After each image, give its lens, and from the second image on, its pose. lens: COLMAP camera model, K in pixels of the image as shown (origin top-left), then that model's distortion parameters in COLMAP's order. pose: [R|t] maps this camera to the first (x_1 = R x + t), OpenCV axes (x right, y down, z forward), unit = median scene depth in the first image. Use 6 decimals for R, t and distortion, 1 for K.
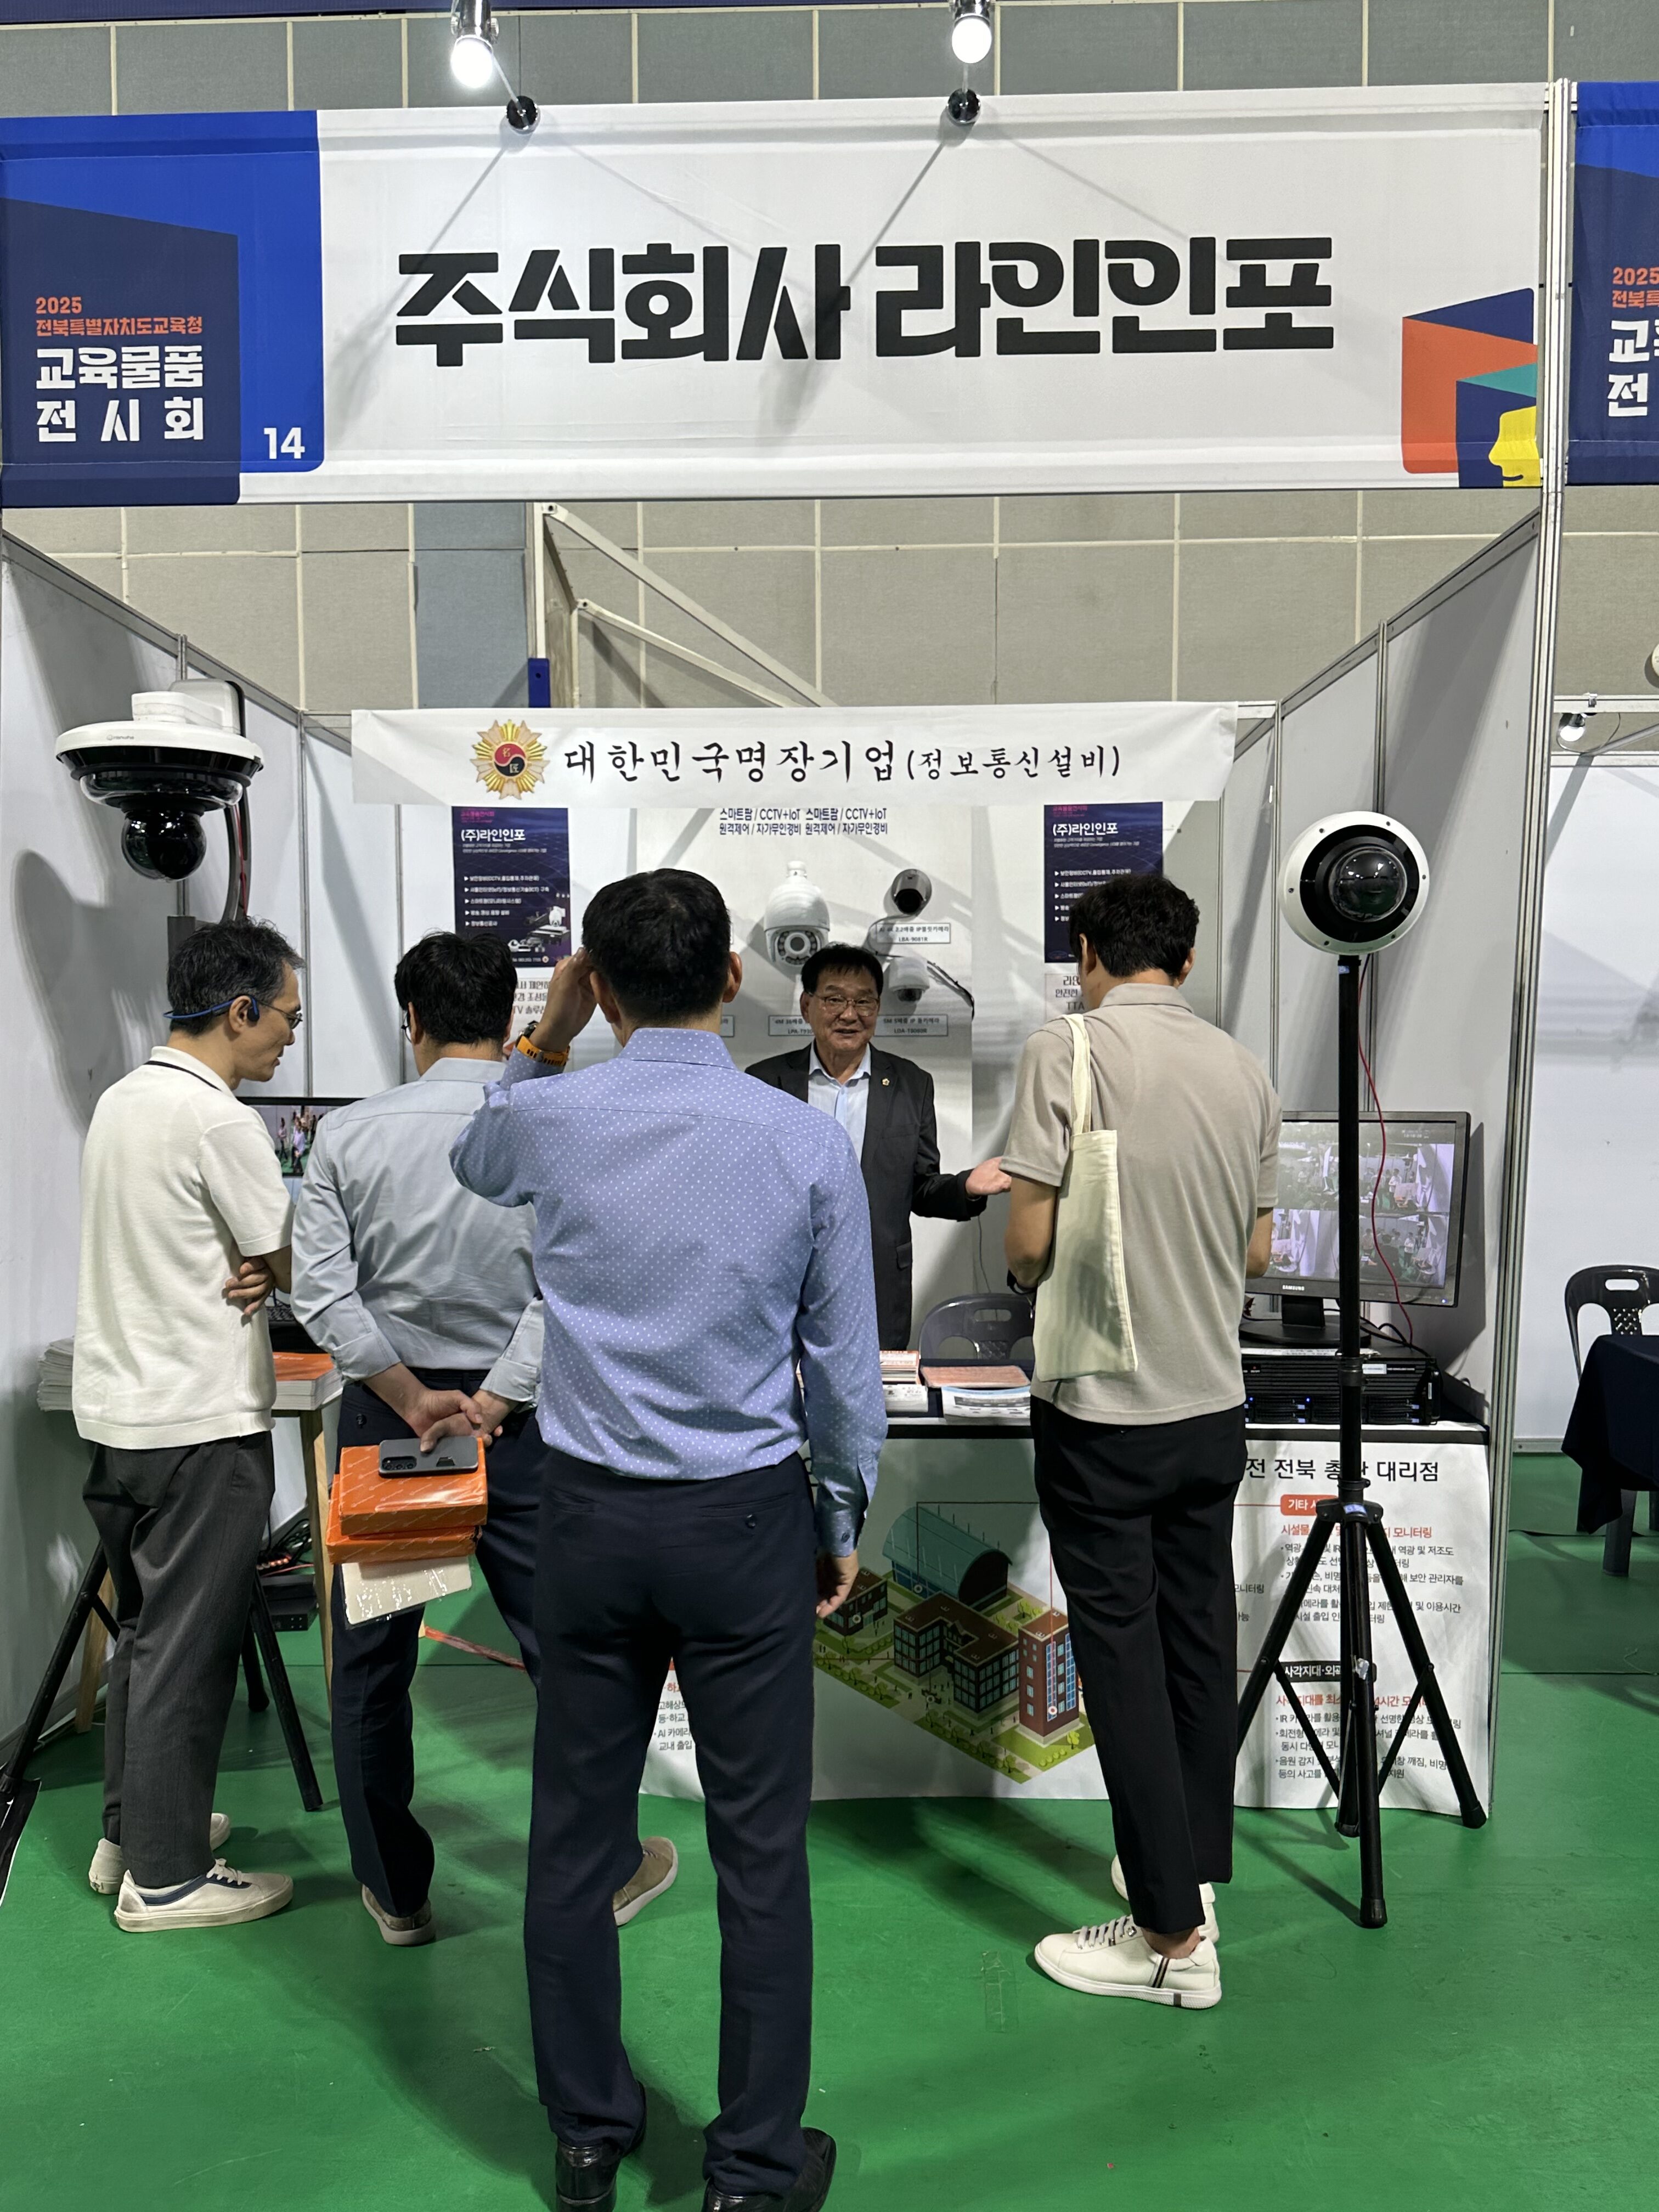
lens RADIAL K [[1812.2, 0, 827.7], [0, 1812.2, 1121.1], [0, 0, 1]] dist [0.059535, -0.081438]
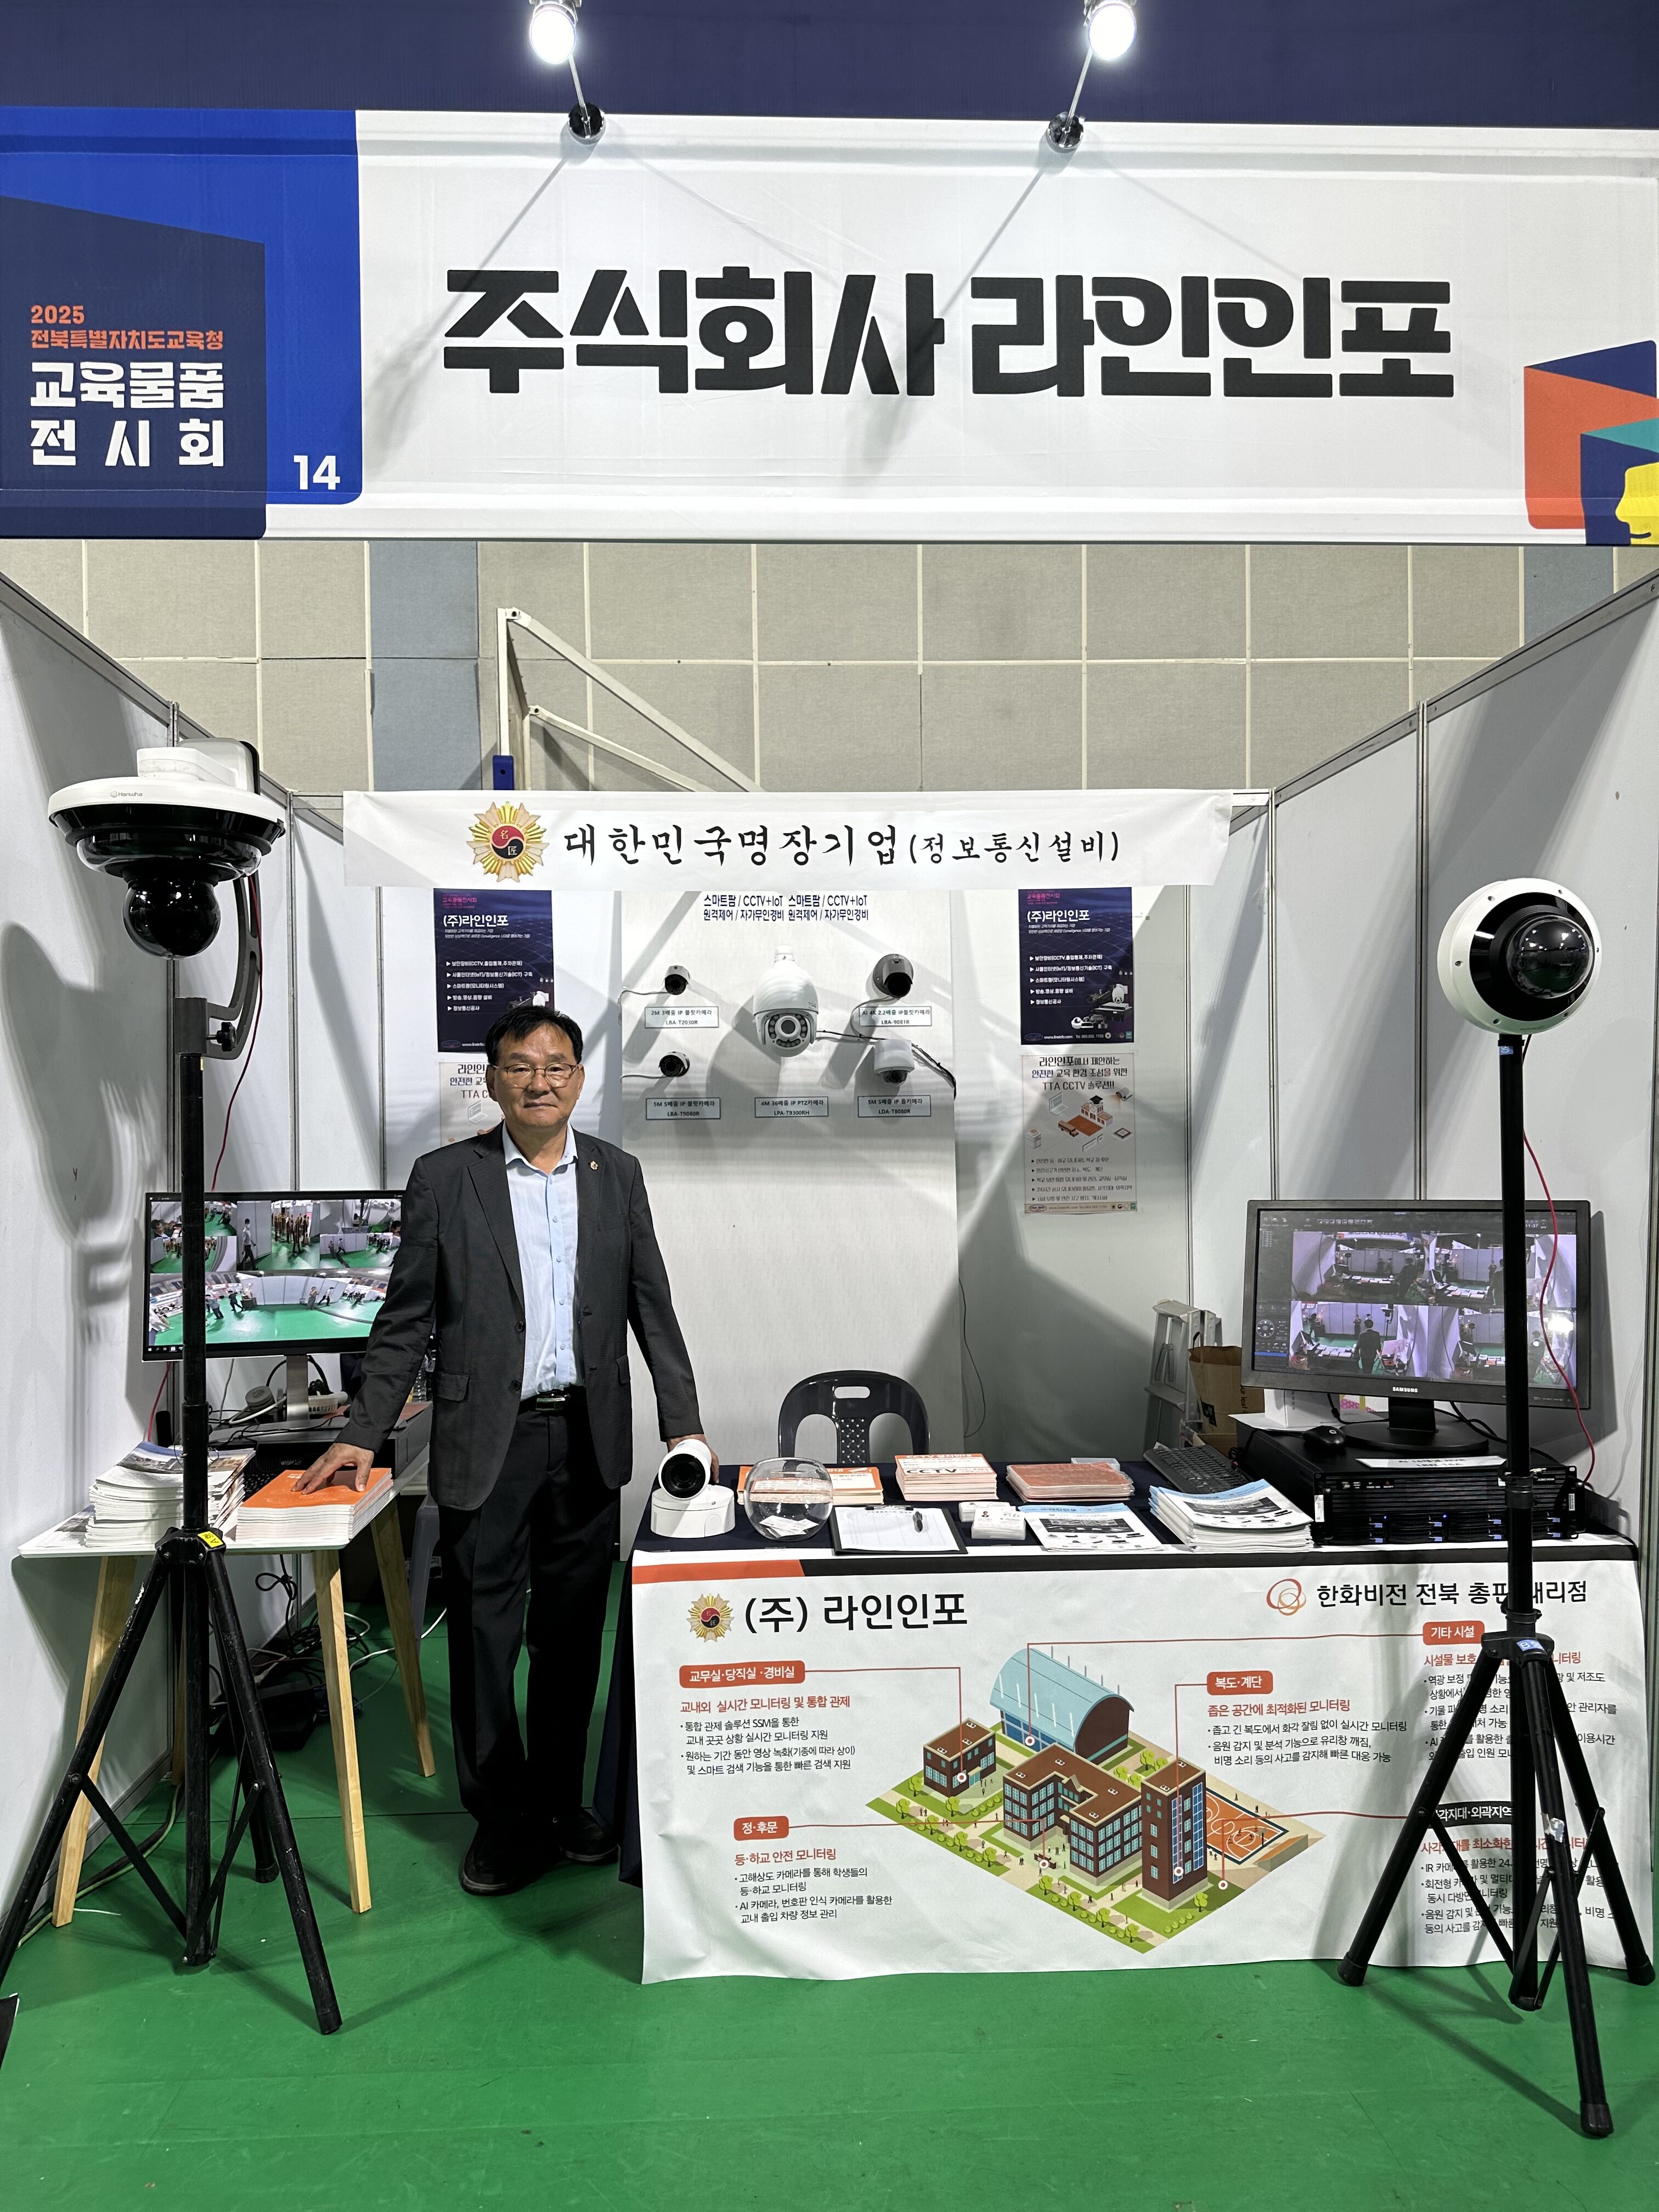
lens RADIAL K [[1569.5, 0, 824.2], [0, 1569.5, 1109.9], [0, 0, 1]] dist [0.022753, -0.023682]
pose [[0.996537, -0.008912, 0.082672, -0.113702], [0.012724, 0.998874, -0.045702, -0.019876], [-0.082172, 0.046596, 0.995528, 0.221509]]
